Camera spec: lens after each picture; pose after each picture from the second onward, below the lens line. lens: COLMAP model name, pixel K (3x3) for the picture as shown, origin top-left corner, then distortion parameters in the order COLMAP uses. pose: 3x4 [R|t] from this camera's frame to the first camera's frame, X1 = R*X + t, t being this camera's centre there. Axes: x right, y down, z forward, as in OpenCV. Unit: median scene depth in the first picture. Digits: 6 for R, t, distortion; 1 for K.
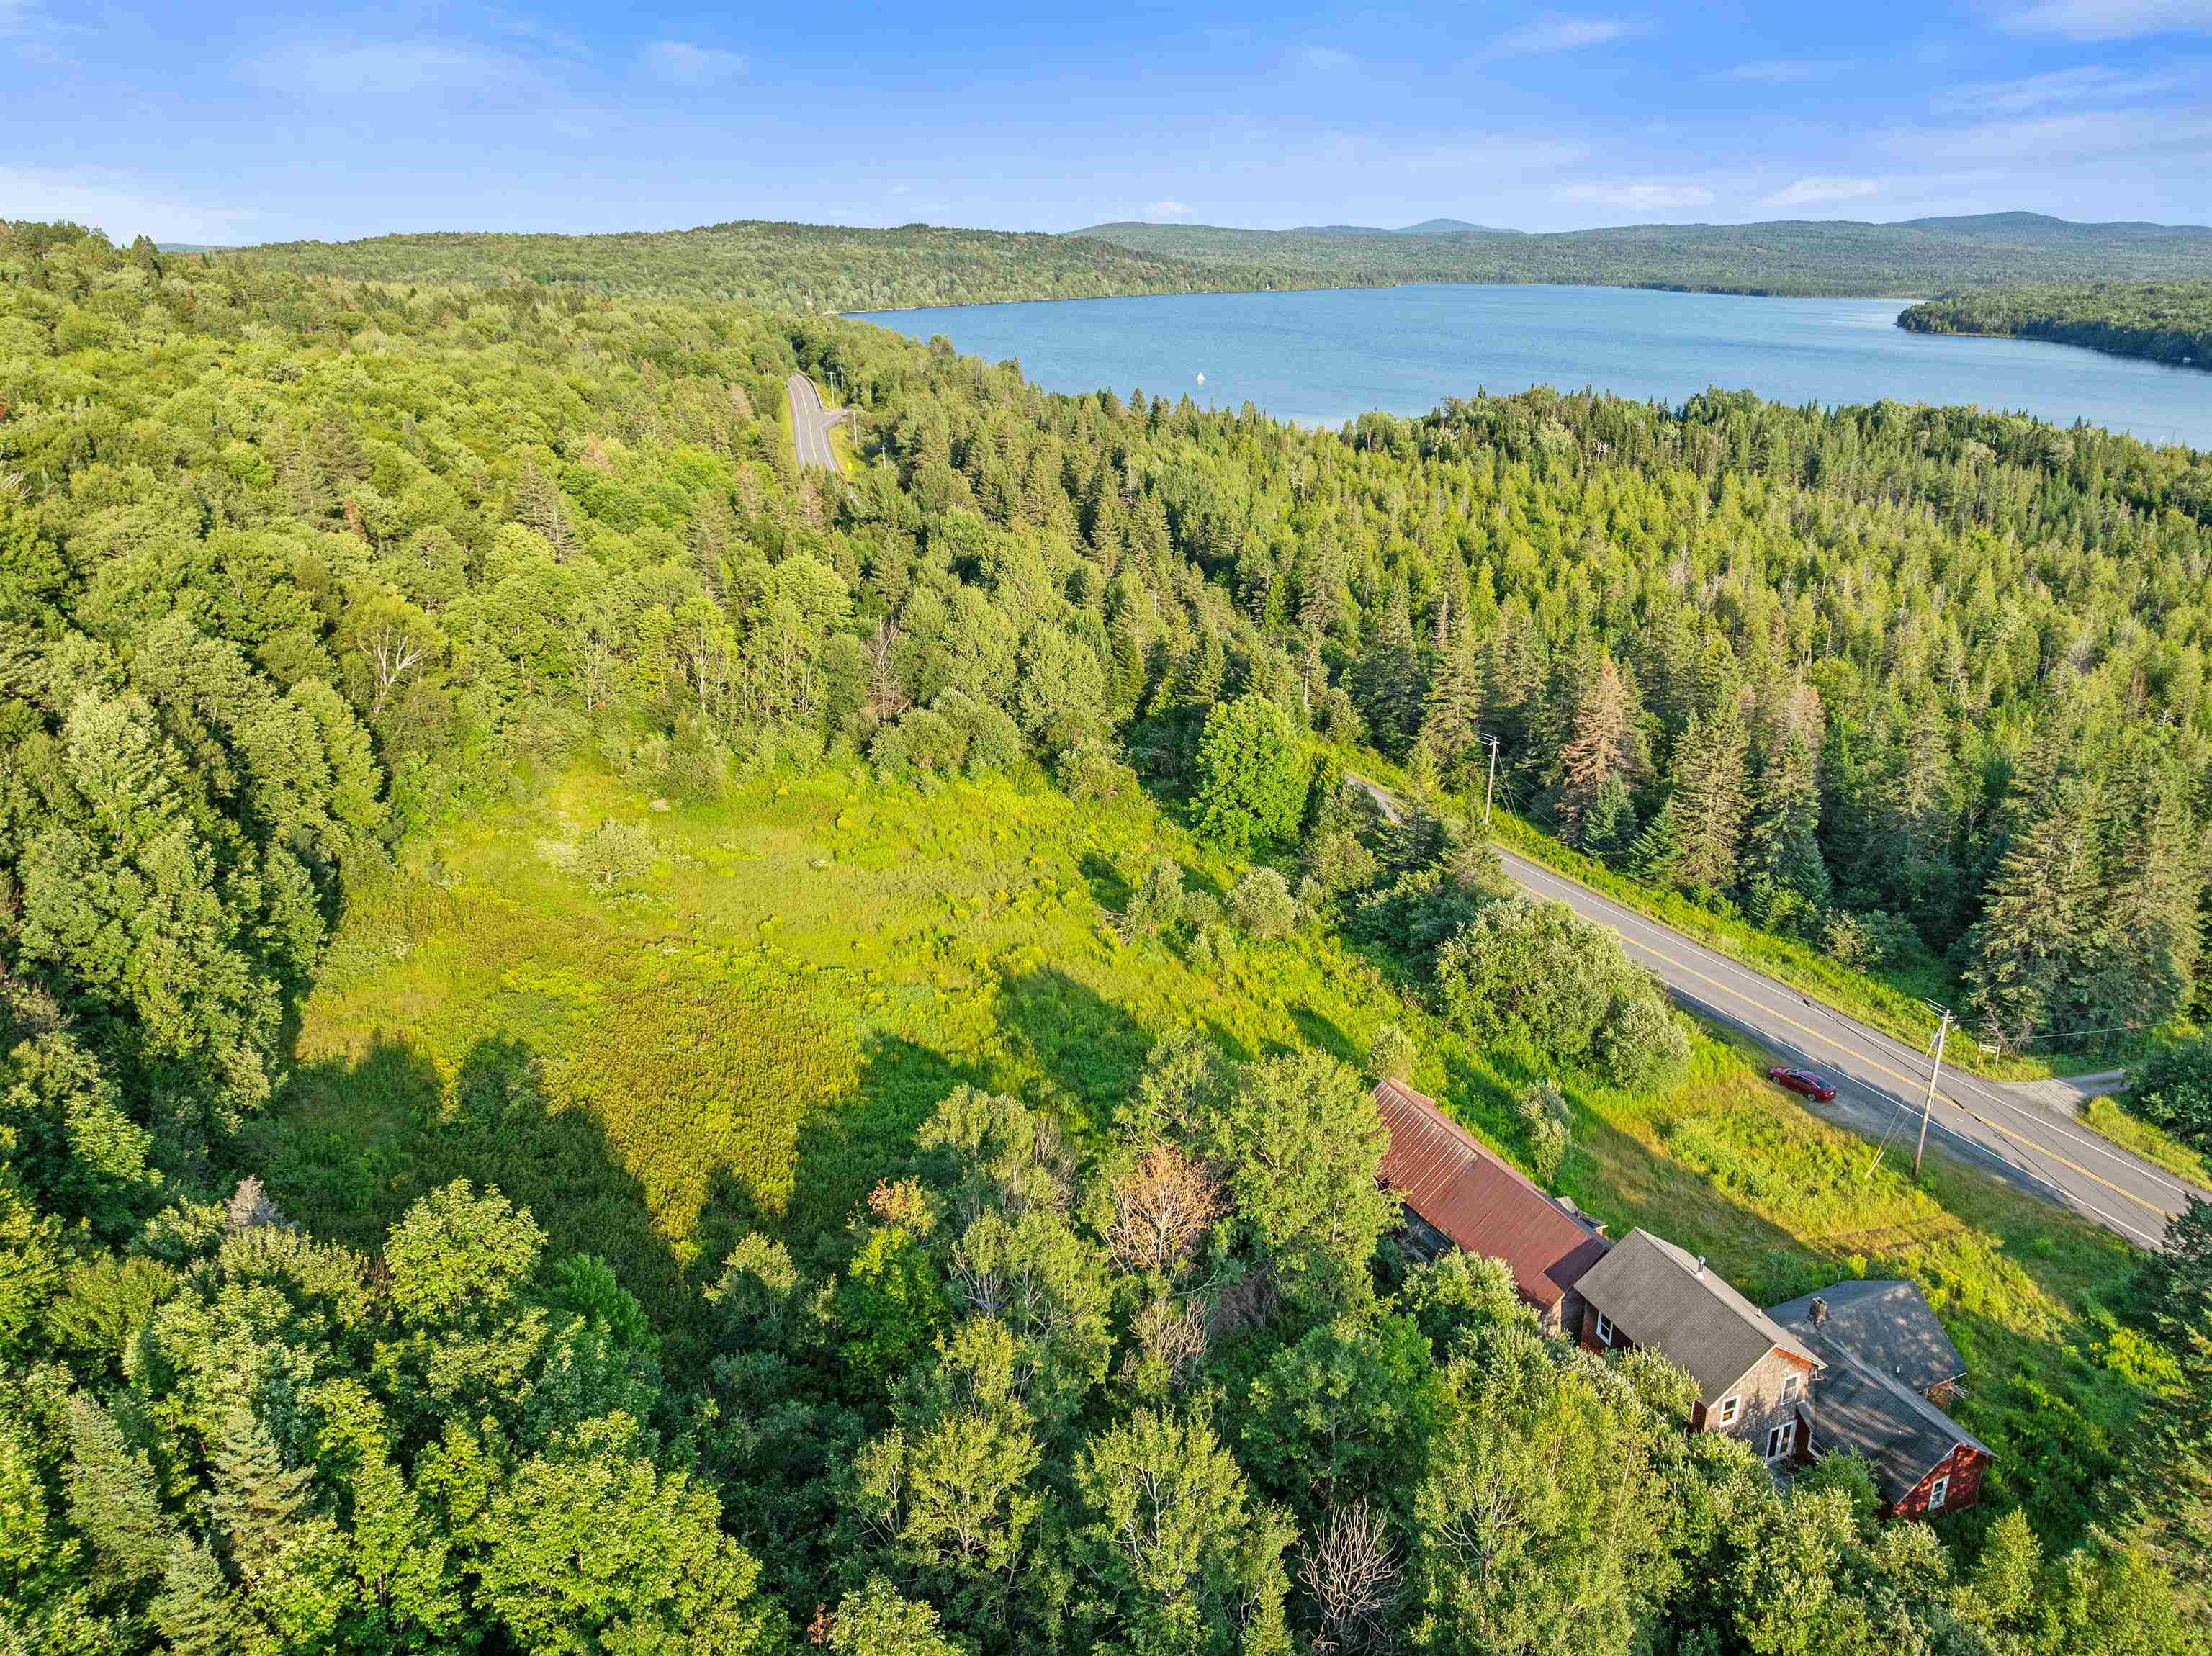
lens RADIAL K [[1579.6, 0, 1152.7], [0, 1579.6, 800.4], [0, 0, 1]] dist [-0.034452, 0.002519]
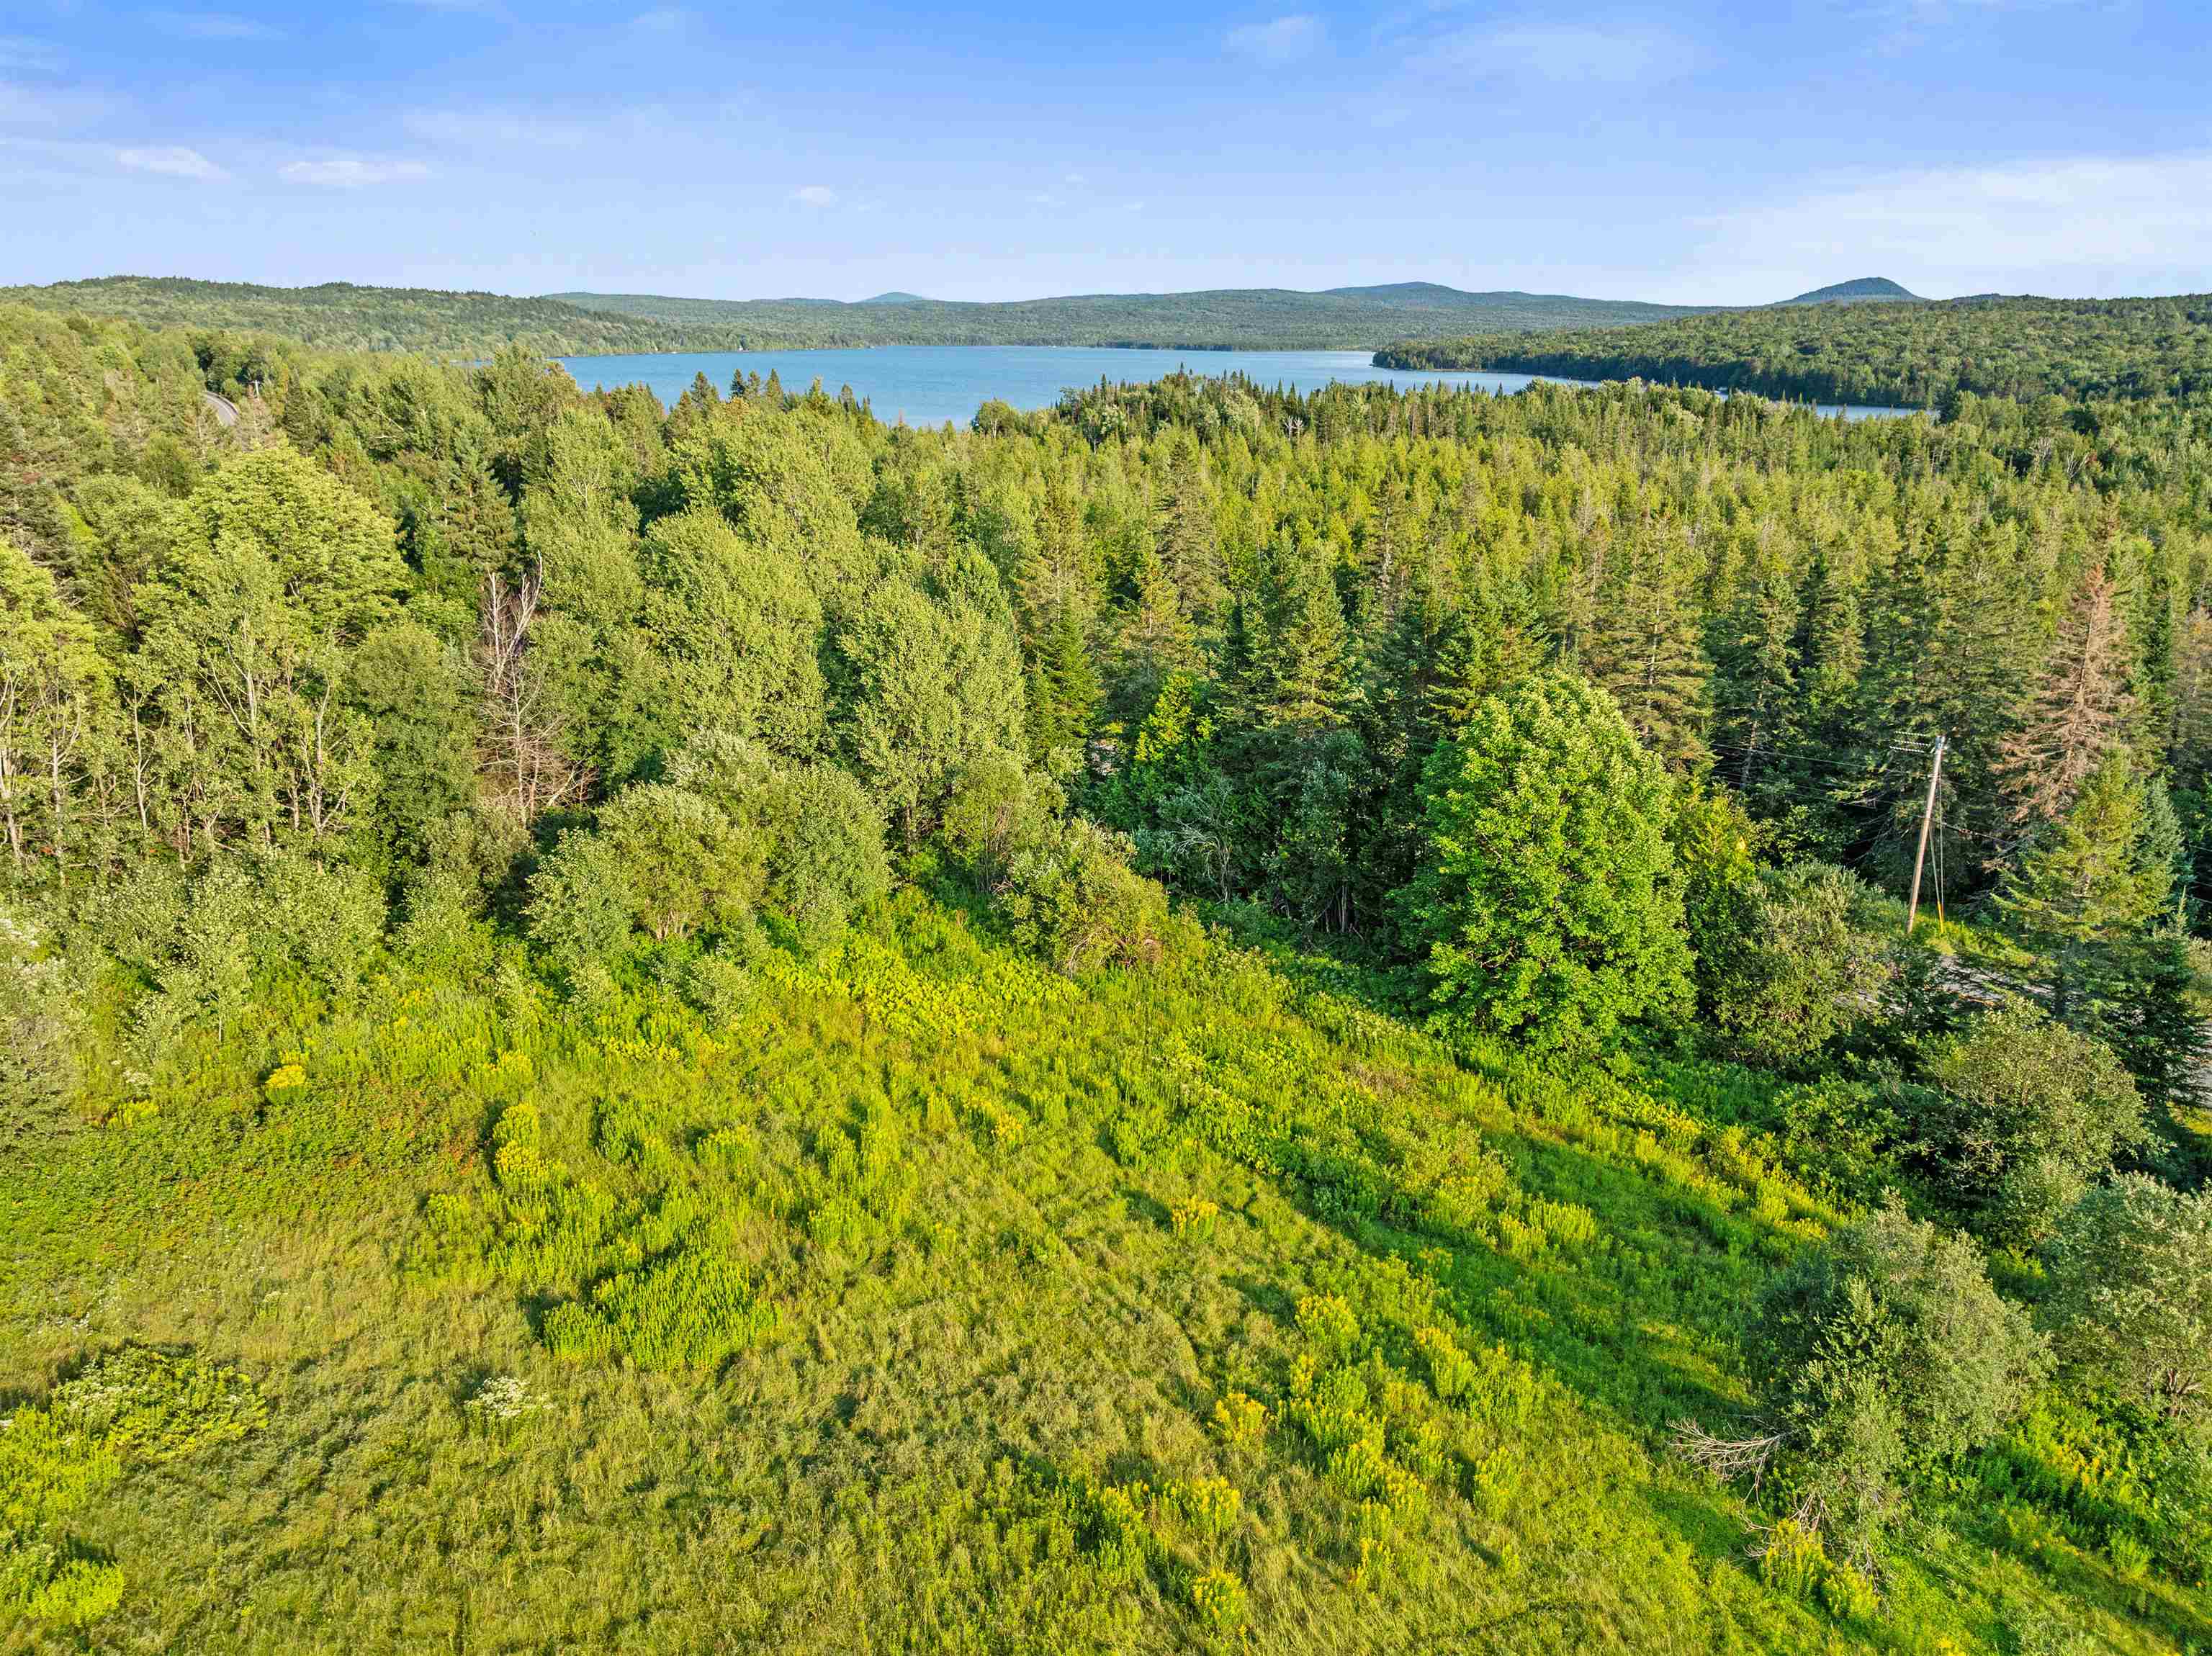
lens RADIAL K [[1575.0, 0, 1115.2], [0, 1575.0, 819.2], [0, 0, 1]] dist [-0.007115, -0.059469]
pose [[0.953827, -0.092867, 0.285640, -0.142869], [0.102110, 0.994617, -0.017602, -0.030258], [-0.282468, 0.045956, 0.958175, 0.576051]]
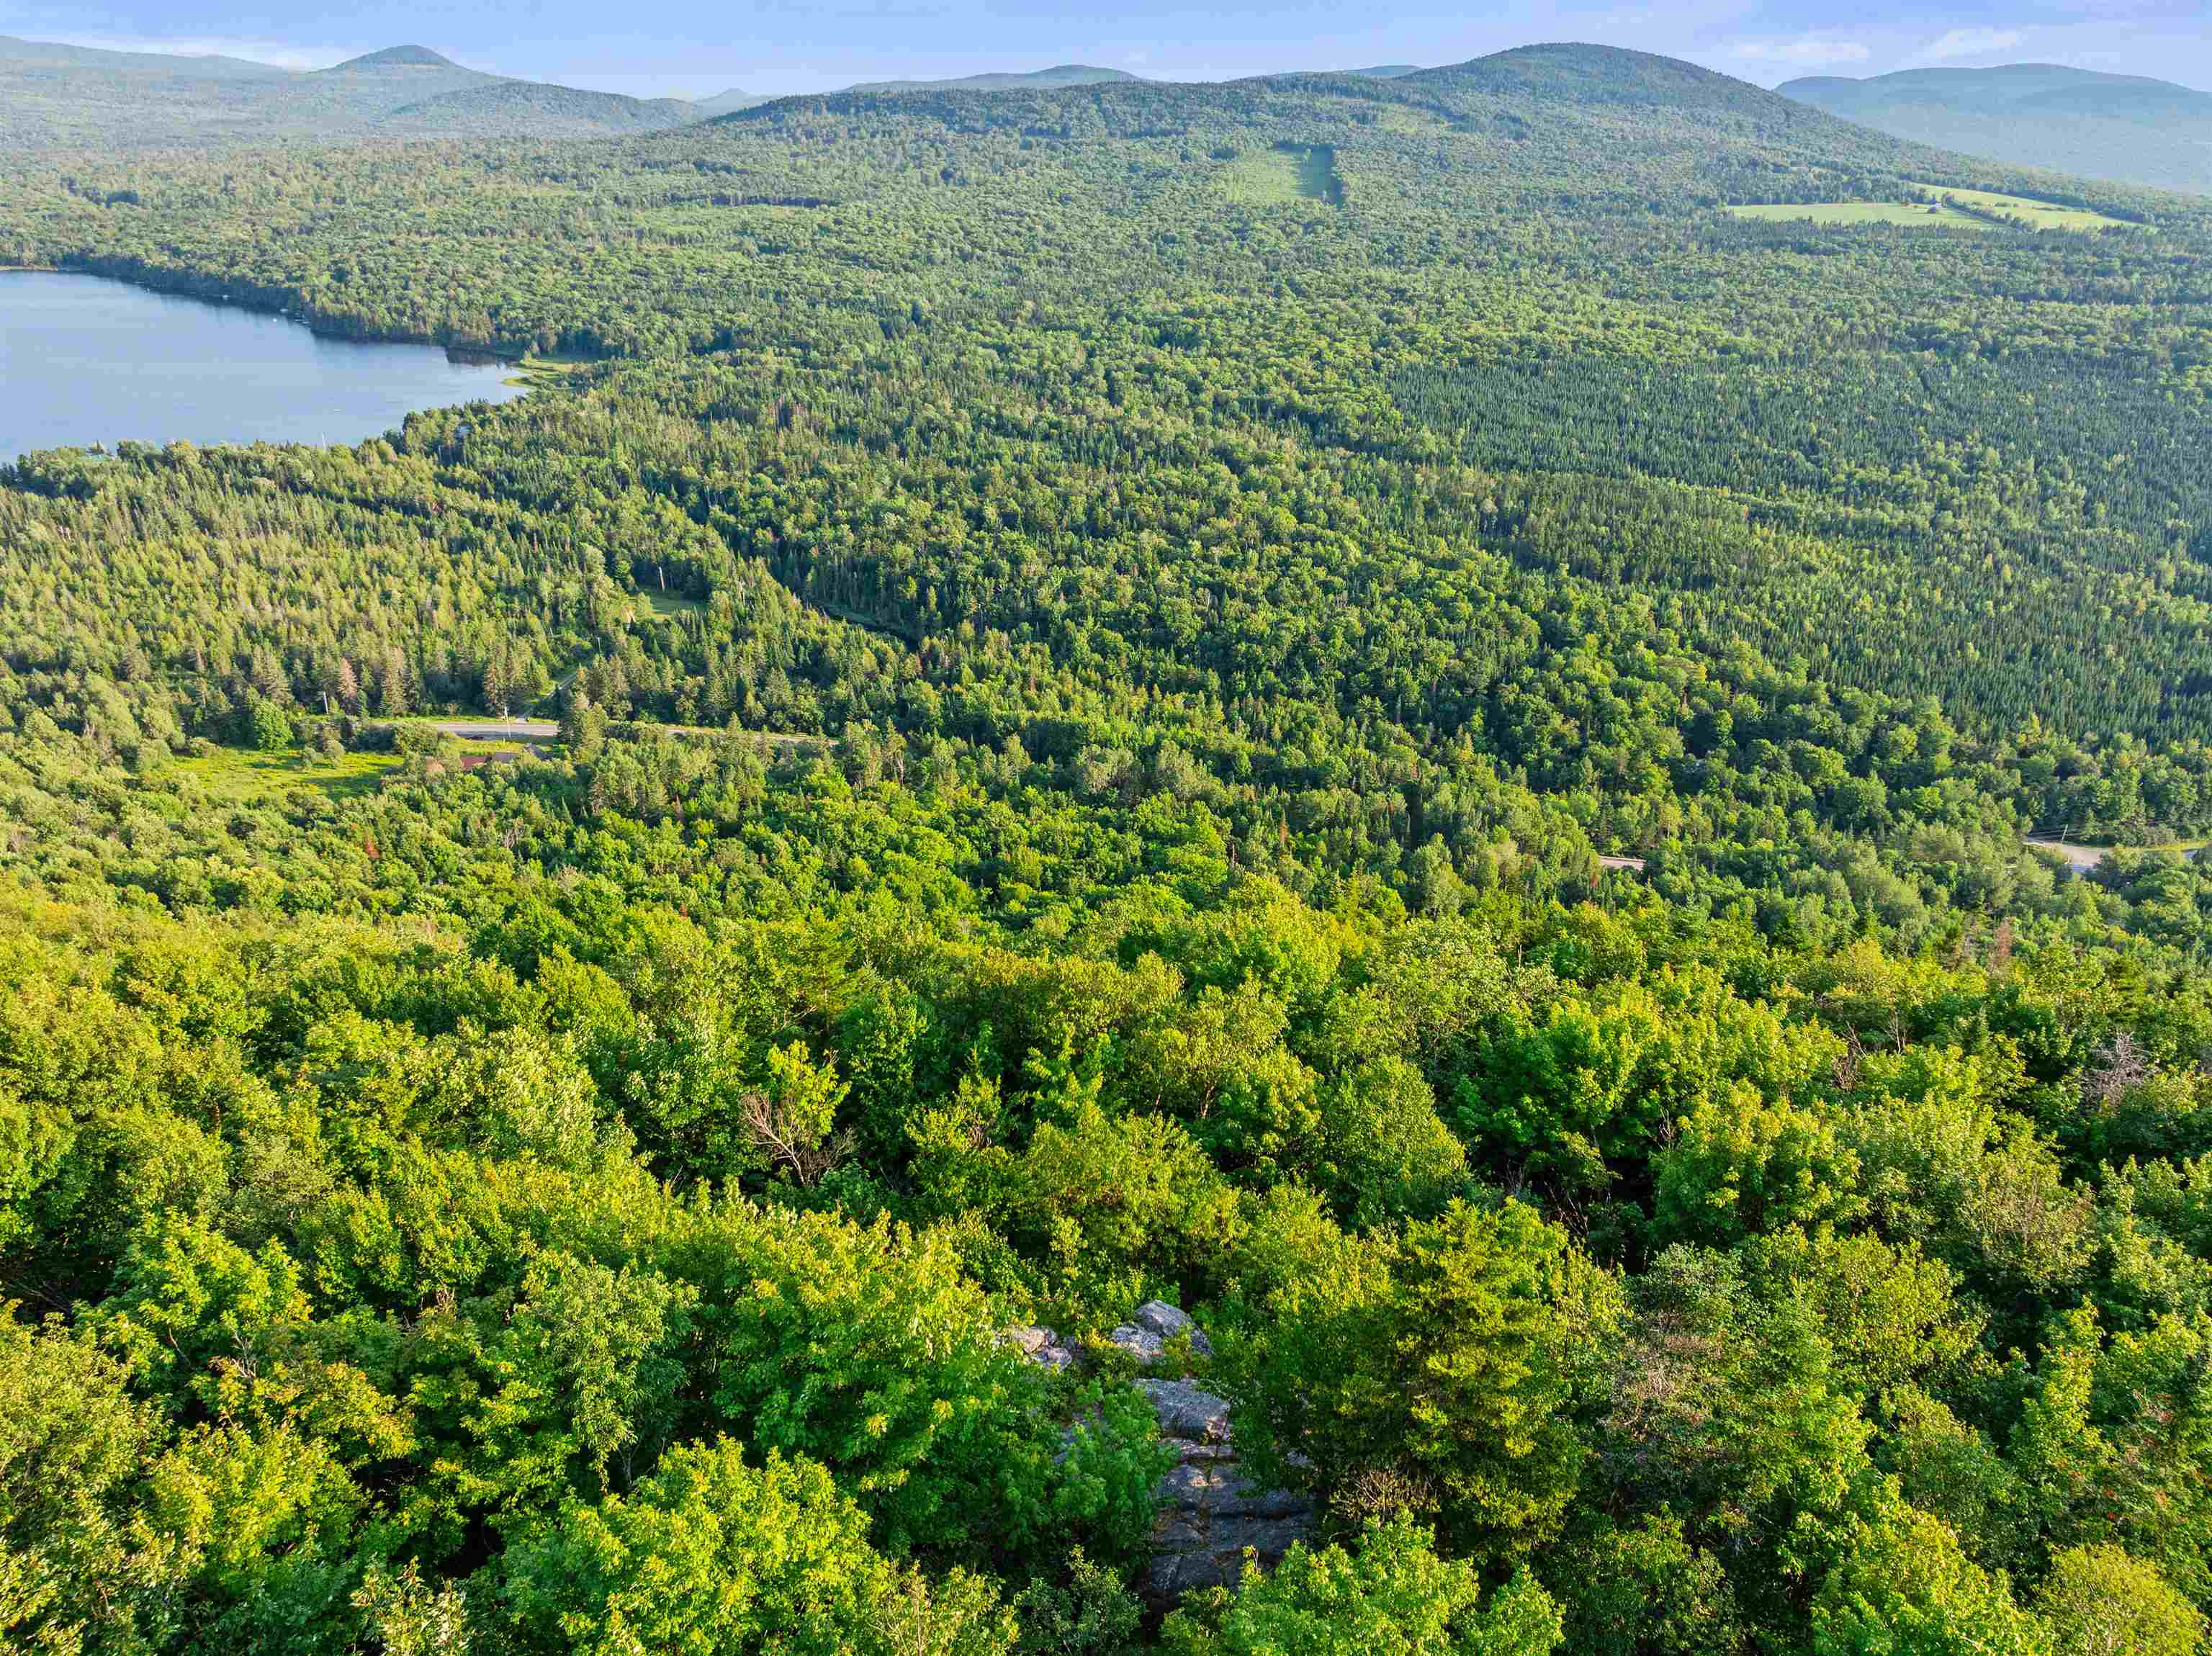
lens RADIAL K [[1574.8, 0, 1142.8], [0, 1574.8, 799.2], [0, 0, 1]] dist [-0.056114, 0.021273]
pose [[0.423774, -0.371939, 0.825879, -1.629351], [0.272853, 0.921866, 0.275162, -0.233591], [-0.863694, 0.108737, 0.492148, -1.814027]]
